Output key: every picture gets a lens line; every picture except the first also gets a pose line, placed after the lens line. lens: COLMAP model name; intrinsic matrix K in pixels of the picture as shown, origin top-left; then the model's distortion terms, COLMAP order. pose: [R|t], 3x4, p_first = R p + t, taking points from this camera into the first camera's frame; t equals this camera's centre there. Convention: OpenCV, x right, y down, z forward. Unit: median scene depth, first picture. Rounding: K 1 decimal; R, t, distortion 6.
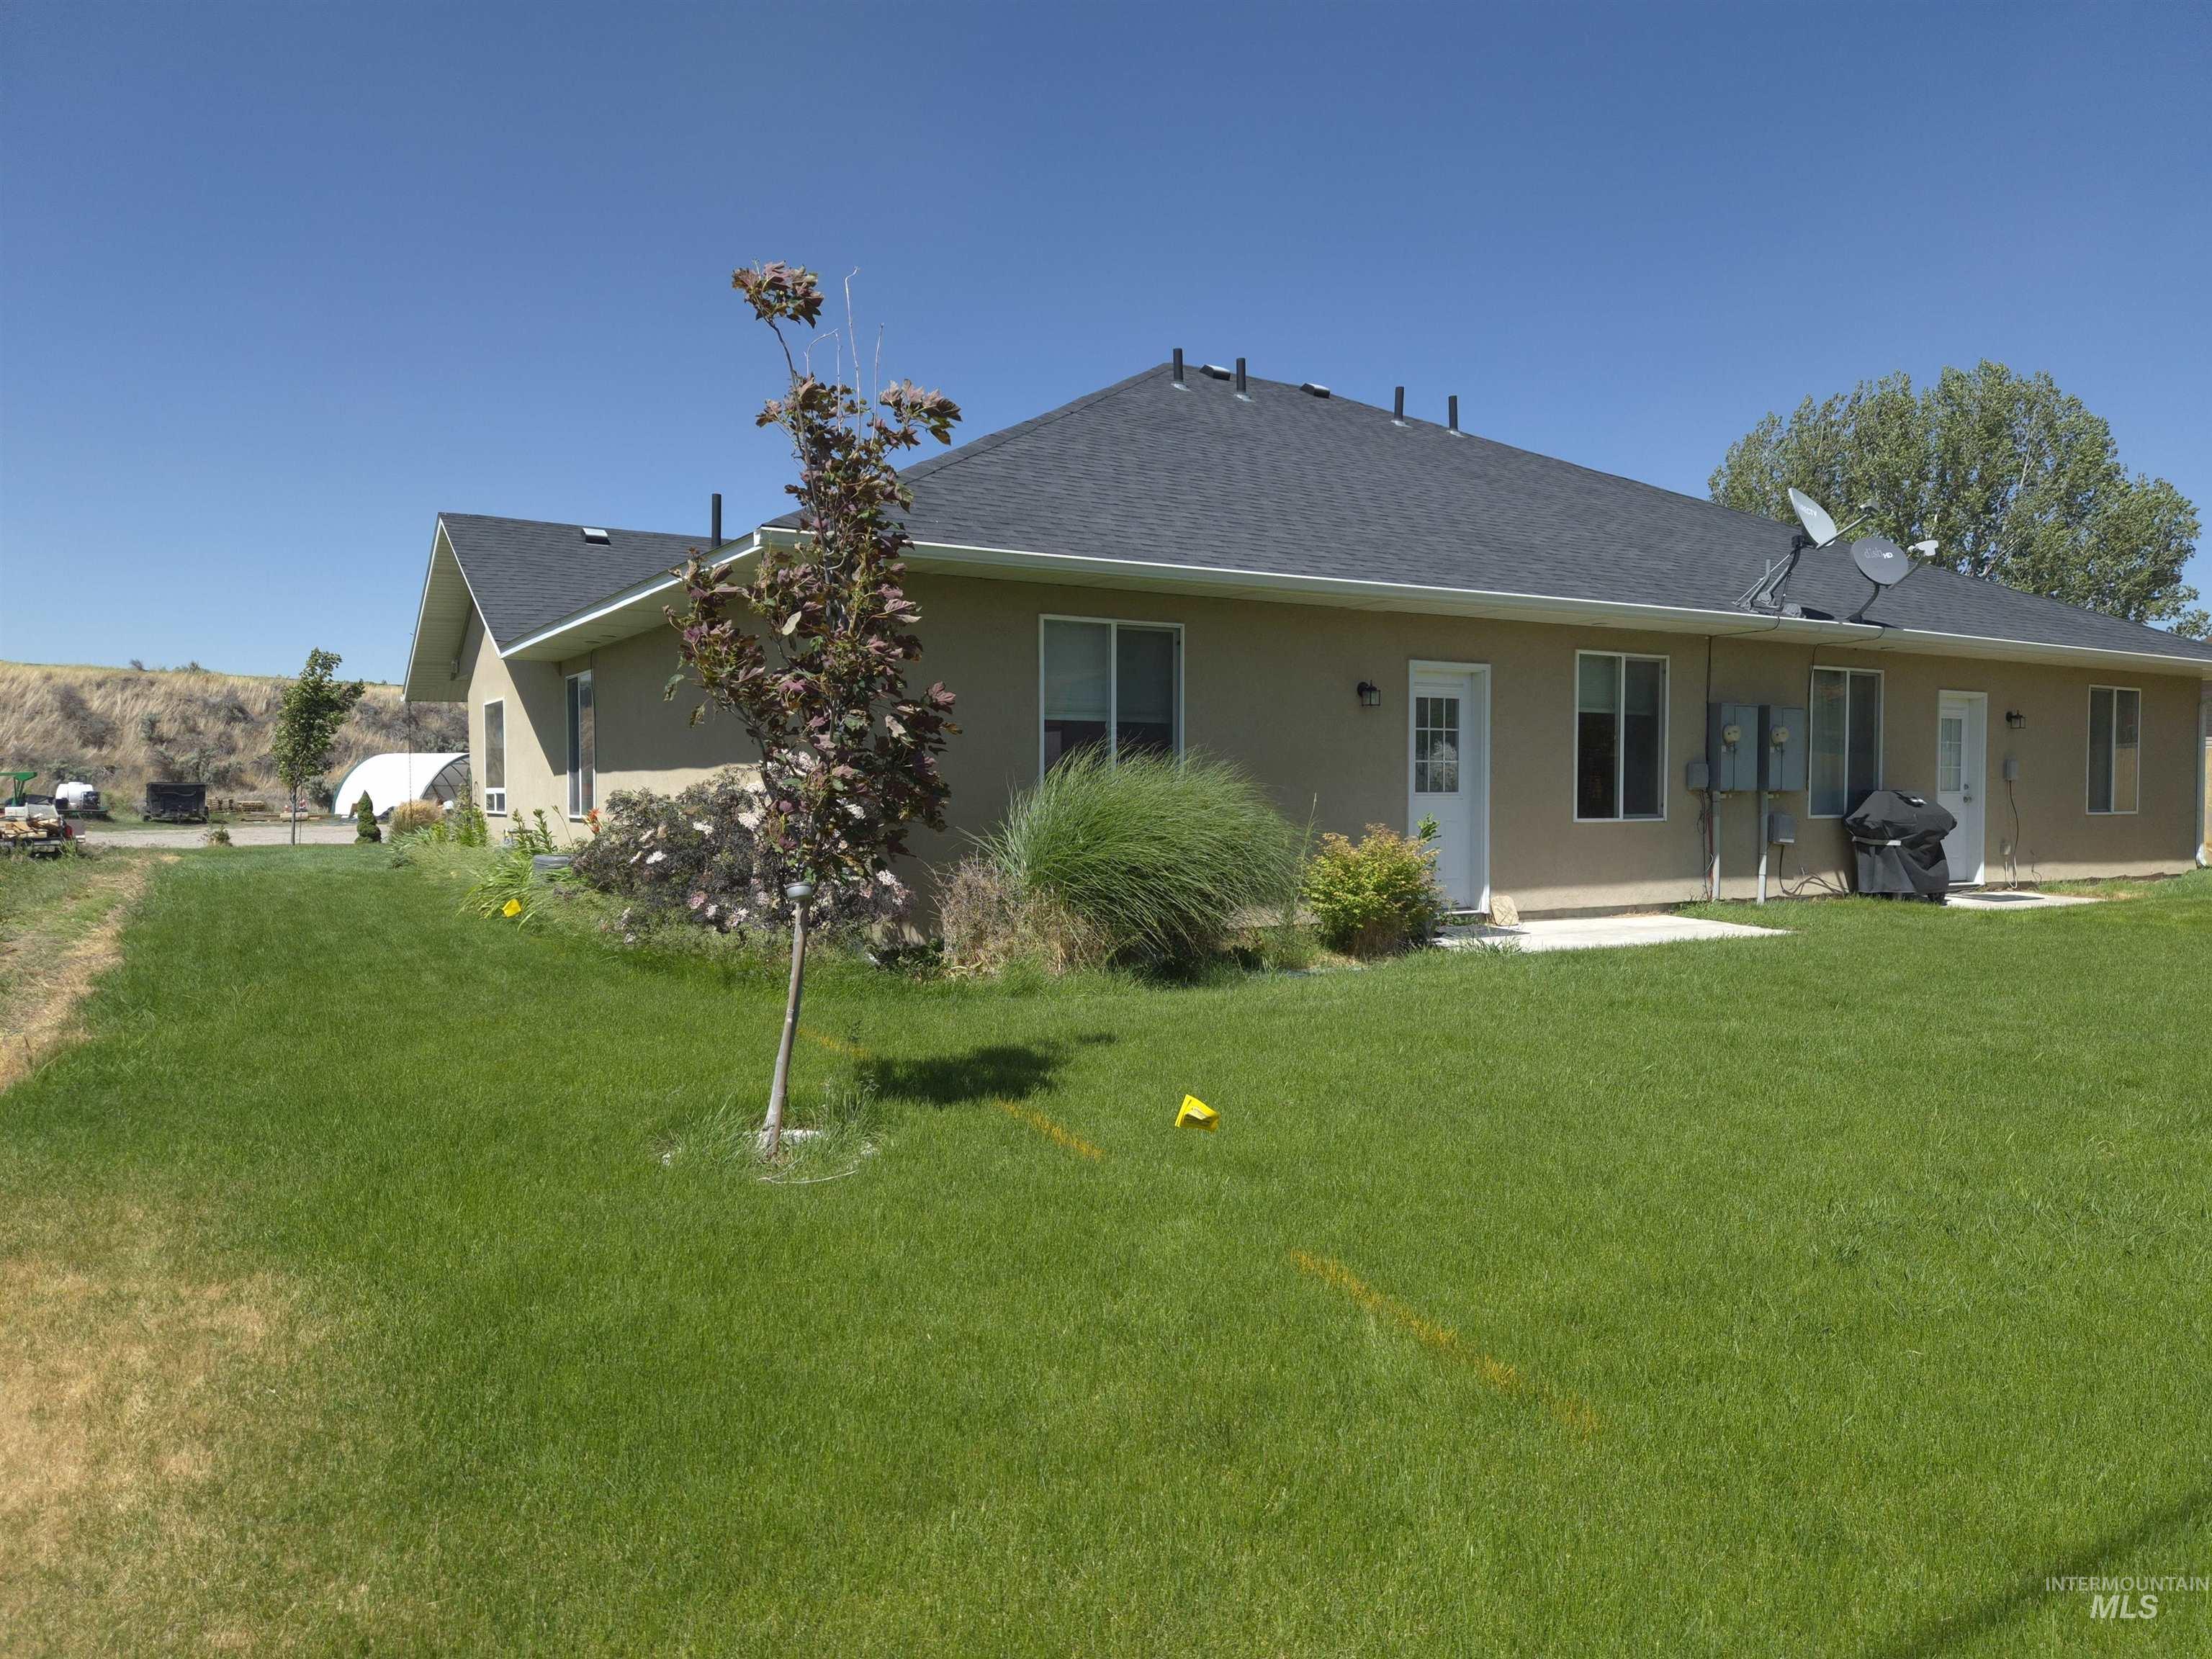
lens RADIAL K [[1487.5, 0, 1102.7], [0, 1487.5, 830.3], [0, 0, 1]] dist [0.080070, -0.075138]
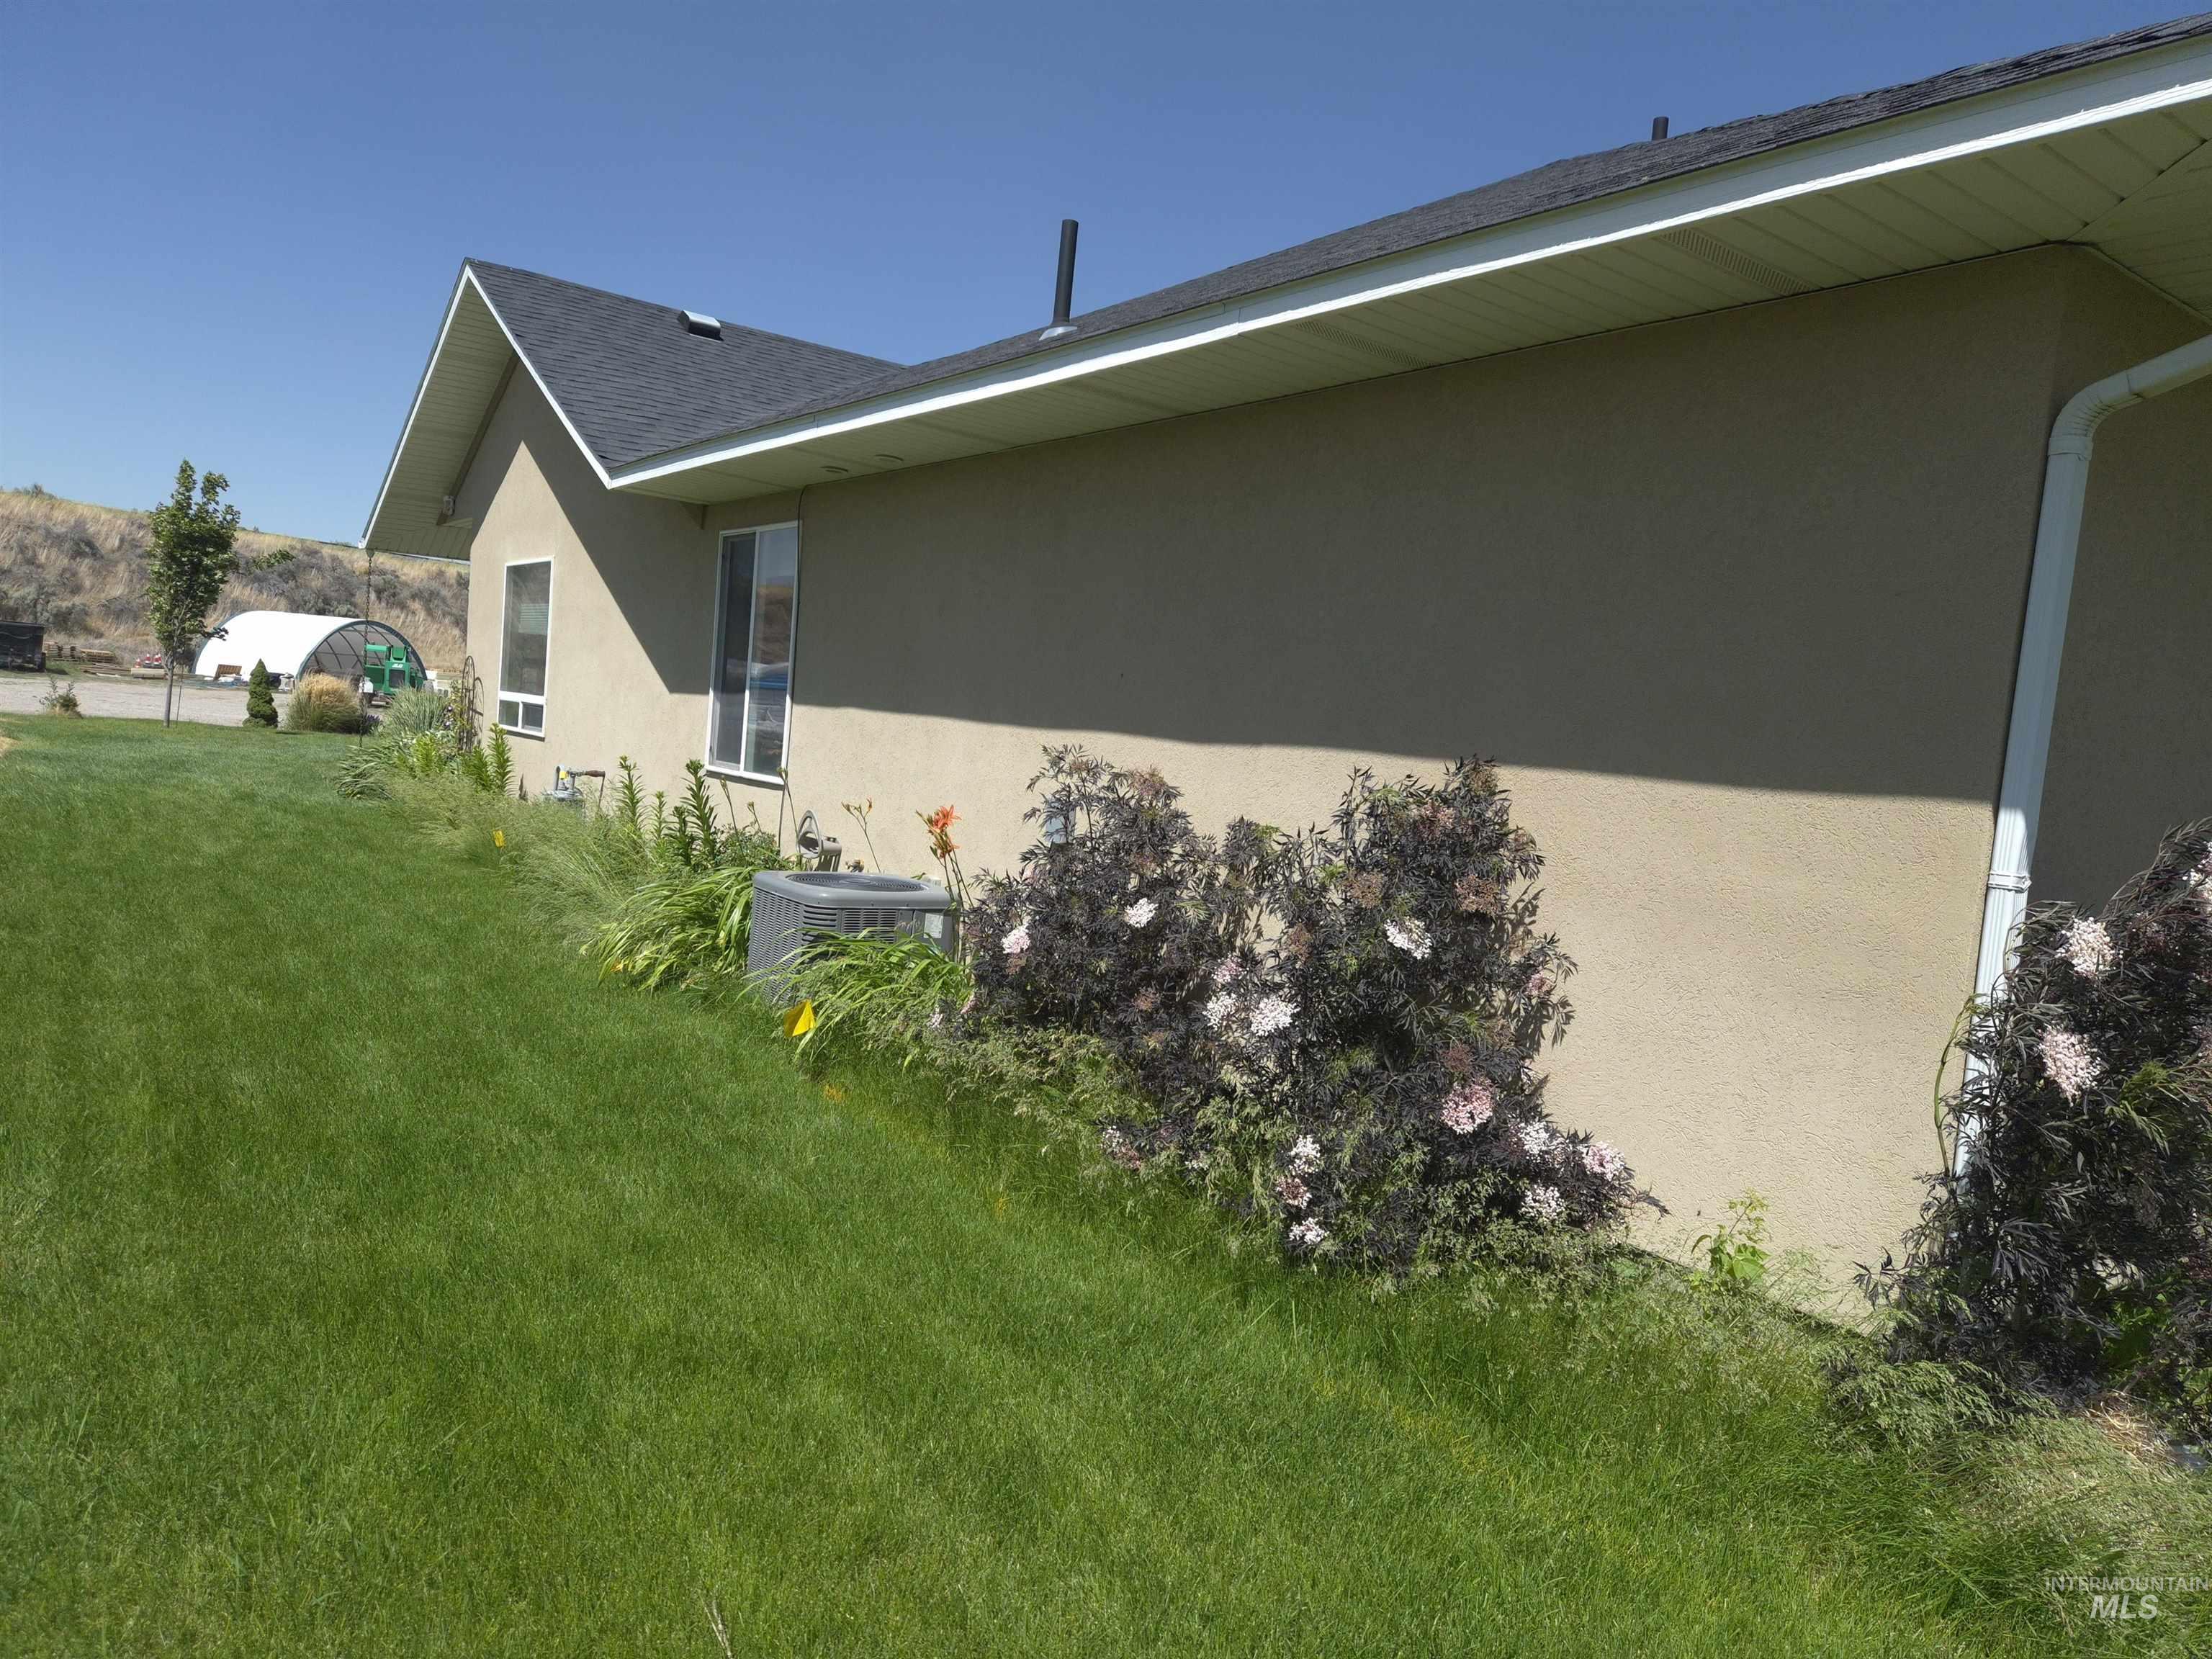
lens RADIAL K [[1516.5, 0, 1104.3], [0, 1516.5, 839.8], [0, 0, 1]] dist [0.090699, -0.079007]
pose [[0.993774, 0.085794, 0.071077, -0.191509], [-0.089208, 0.994935, 0.046328, -0.018192], [-0.066742, -0.052380, 0.996394, 0.306424]]
